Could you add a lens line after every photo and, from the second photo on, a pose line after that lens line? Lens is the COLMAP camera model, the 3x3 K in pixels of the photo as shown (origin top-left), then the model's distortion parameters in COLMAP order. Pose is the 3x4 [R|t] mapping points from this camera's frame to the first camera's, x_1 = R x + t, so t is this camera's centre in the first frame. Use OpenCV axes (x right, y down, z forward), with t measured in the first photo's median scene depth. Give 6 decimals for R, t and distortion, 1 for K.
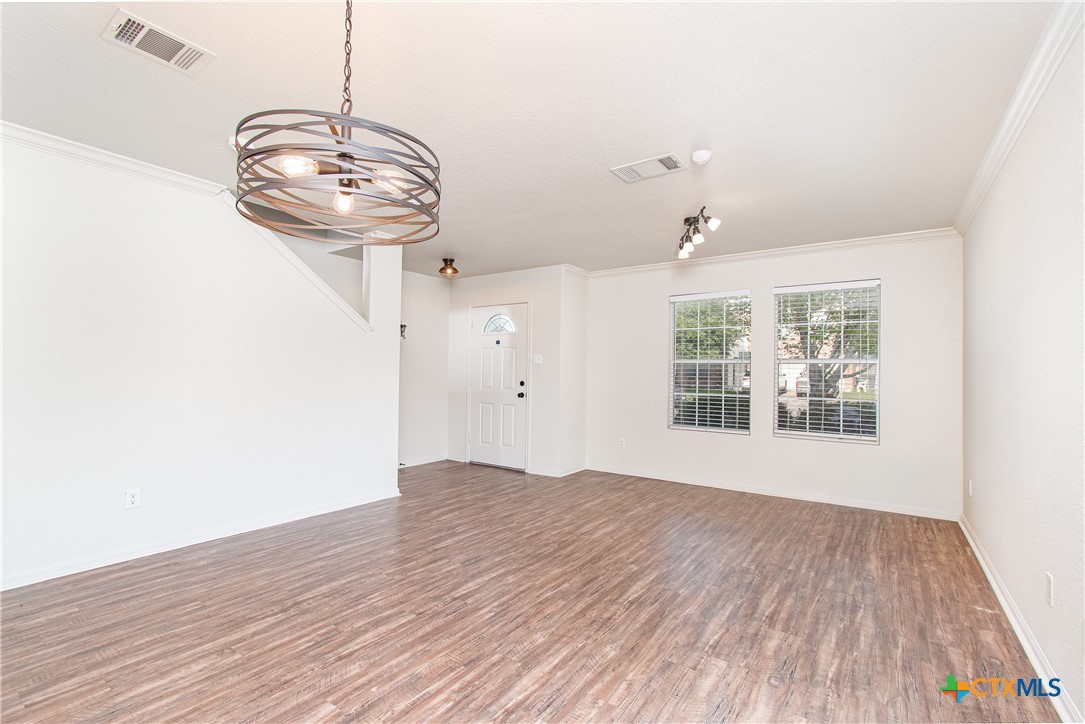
lens RADIAL K [[484.6, 0, 547.9], [0, 484.6, 369.2], [0, 0, 1]] dist [0.003168, -0.002806]
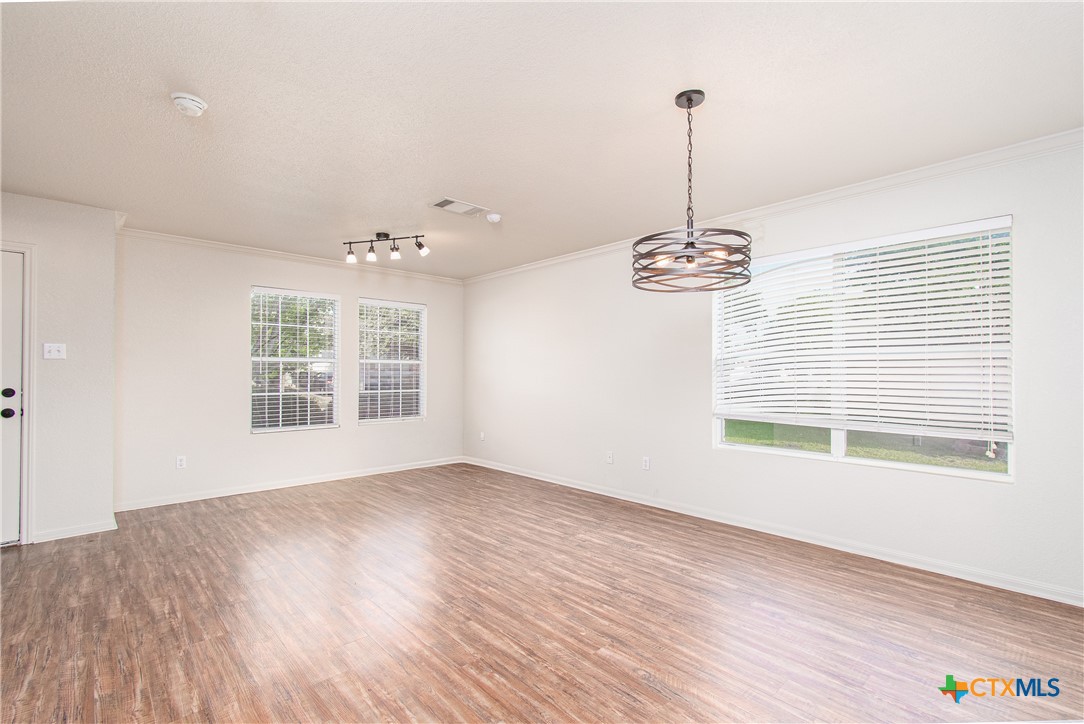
lens RADIAL K [[494.6, 0, 547.9], [0, 494.6, 366.2], [0, 0, 1]] dist [-0.000205, -0.000402]
pose [[0.196884, 0.000554, 0.980427, -1.046678], [-0.007340, 0.999973, 0.000909, -0.014912], [-0.980399, -0.007376, 0.196882, 0.547807]]
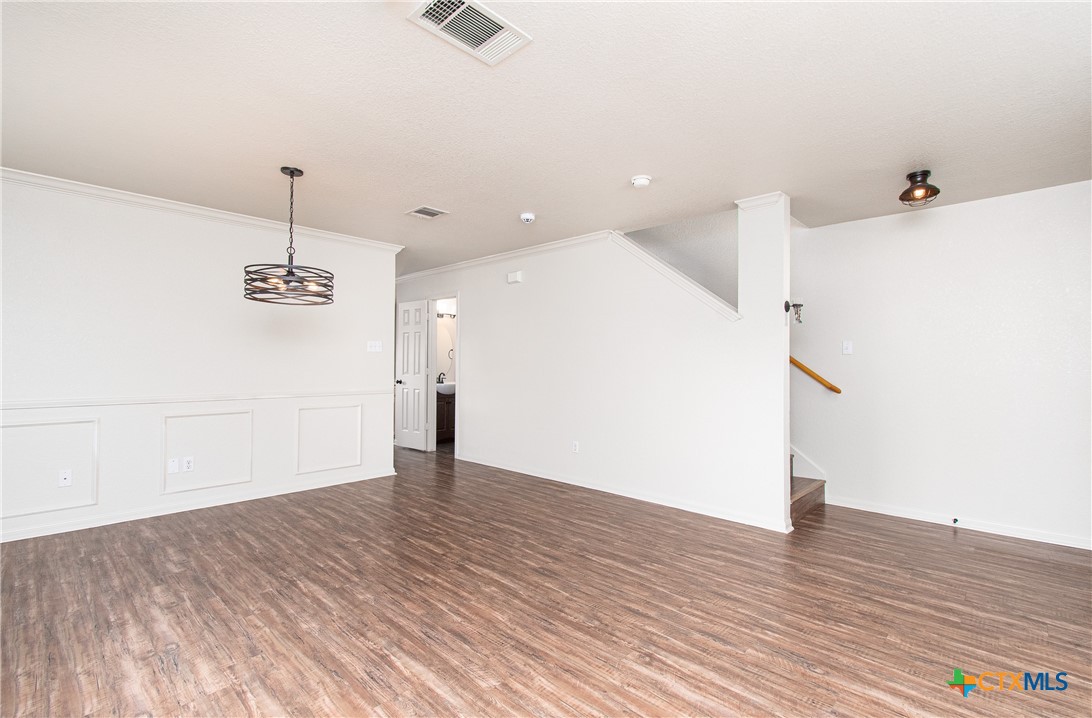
lens RADIAL K [[487.8, 0, 543.8], [0, 487.8, 361.6], [0, 0, 1]] dist [0.003168, -0.002806]
pose [[-0.148521, -0.022261, -0.988659, 0.828310], [-0.001251, 0.999750, -0.022323, 0.022509], [0.988908, -0.002079, -0.148512, 1.235458]]
